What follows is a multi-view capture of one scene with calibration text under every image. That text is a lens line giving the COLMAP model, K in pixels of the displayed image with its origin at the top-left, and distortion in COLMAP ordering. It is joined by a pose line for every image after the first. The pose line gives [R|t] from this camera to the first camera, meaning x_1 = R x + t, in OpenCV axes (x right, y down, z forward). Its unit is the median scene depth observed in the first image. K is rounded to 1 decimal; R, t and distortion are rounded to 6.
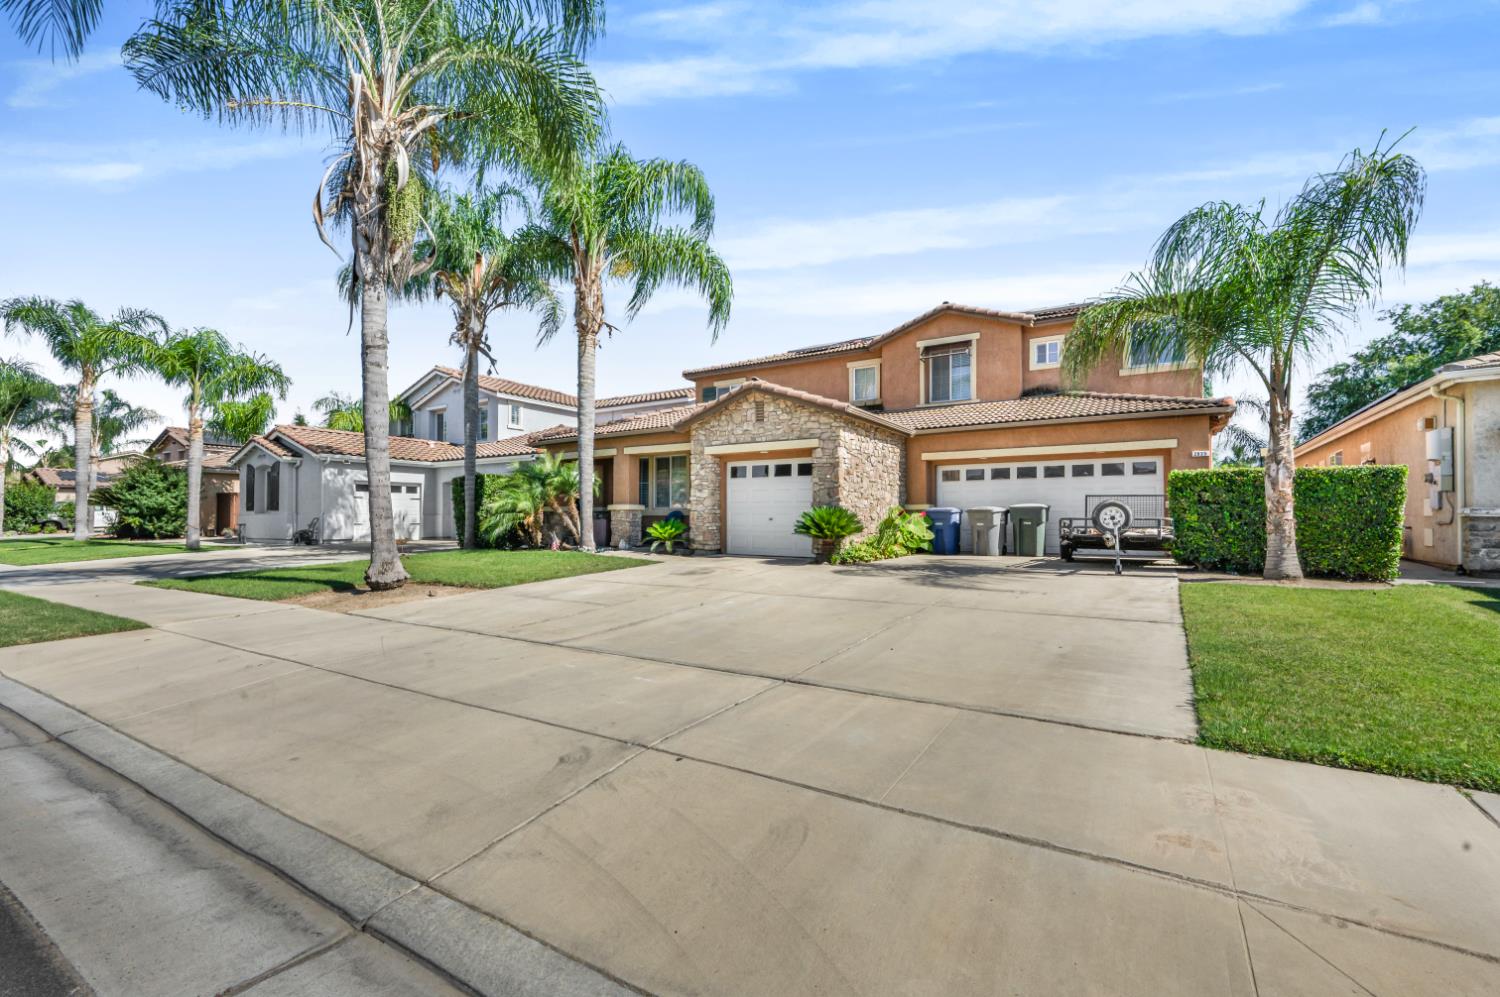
lens RADIAL K [[646.5, 0, 757.3], [0, 646.5, 505.4], [0, 0, 1]] dist [0.000006, -0.000182]
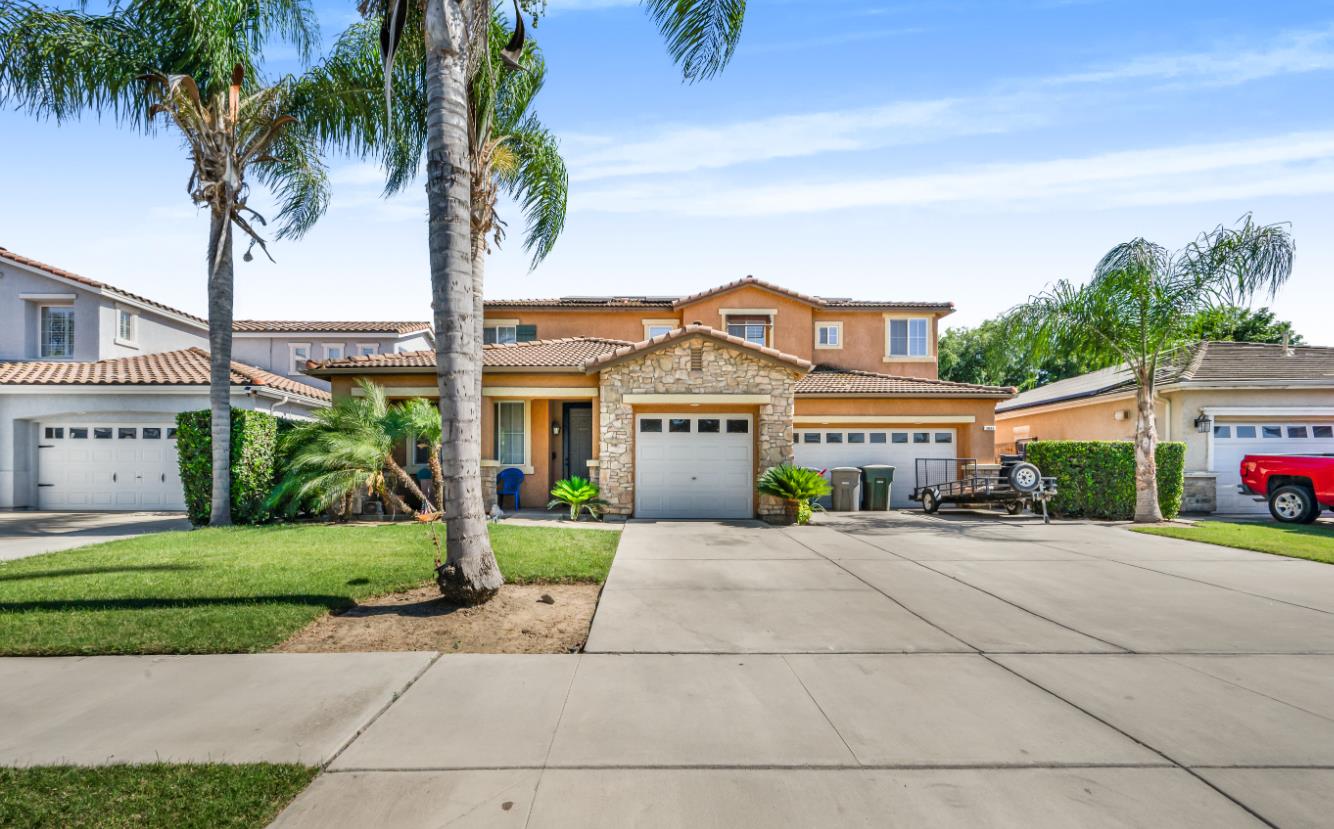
lens RADIAL K [[602.9, 0, 667.0], [0, 602.9, 470.4], [0, 0, 1]] dist [0.002876, 0.000201]
pose [[0.839996, 0.007394, 0.542542, -0.462122], [-0.012172, 0.999912, 0.005217, 0.005601], [-0.542456, -0.010985, 0.840012, 0.293880]]
